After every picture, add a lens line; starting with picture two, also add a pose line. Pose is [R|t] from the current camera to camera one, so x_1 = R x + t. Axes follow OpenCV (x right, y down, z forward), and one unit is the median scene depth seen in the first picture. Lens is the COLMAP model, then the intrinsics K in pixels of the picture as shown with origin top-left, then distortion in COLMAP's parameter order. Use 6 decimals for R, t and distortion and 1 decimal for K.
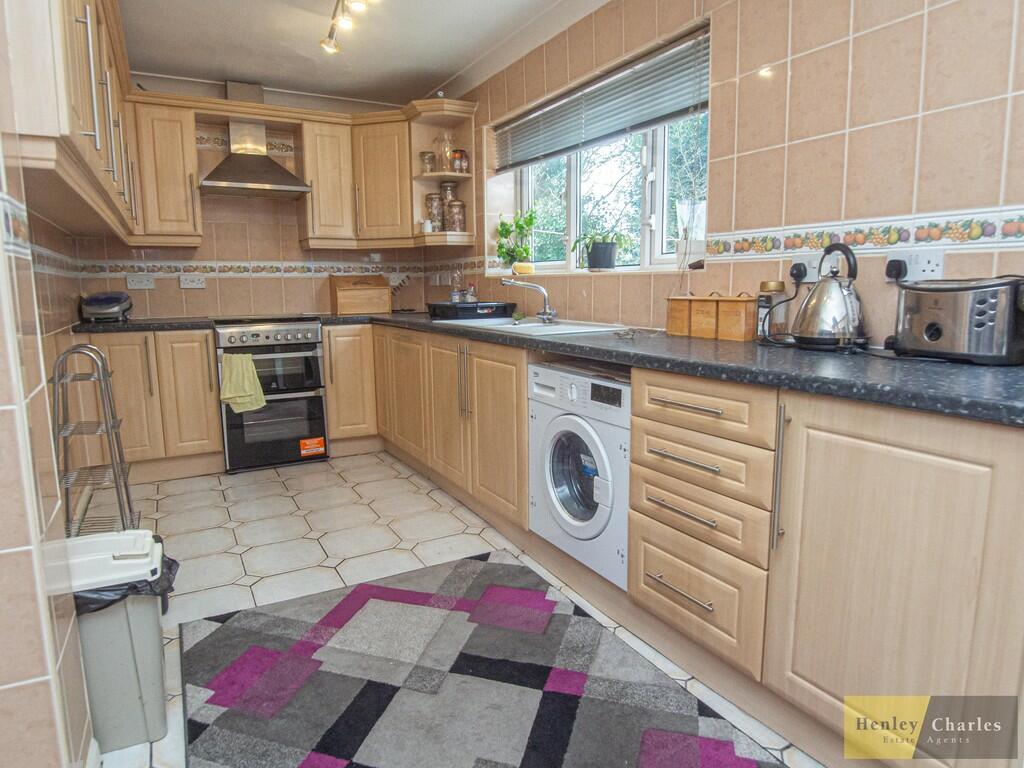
lens RADIAL K [[598.8, 0, 512.0], [0, 598.8, 384.0], [0, 0, 1]] dist [-0.043857, -0.000651]
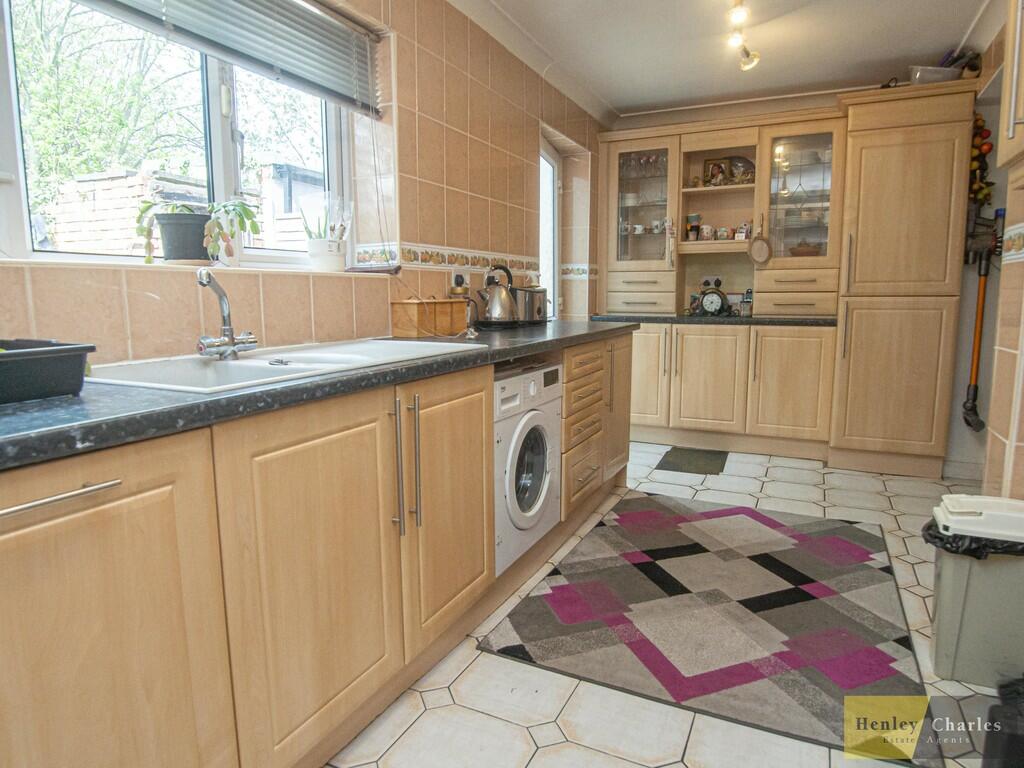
lens RADIAL K [[636.2, 0, 513.4], [0, 636.2, 363.9], [0, 0, 1]] dist [-0.000109, -0.000323]
pose [[-0.569118, -0.094014, 0.816864, -0.829754], [0.129980, 0.970665, 0.202274, -0.274758], [-0.811918, 0.221294, -0.540203, 1.687494]]
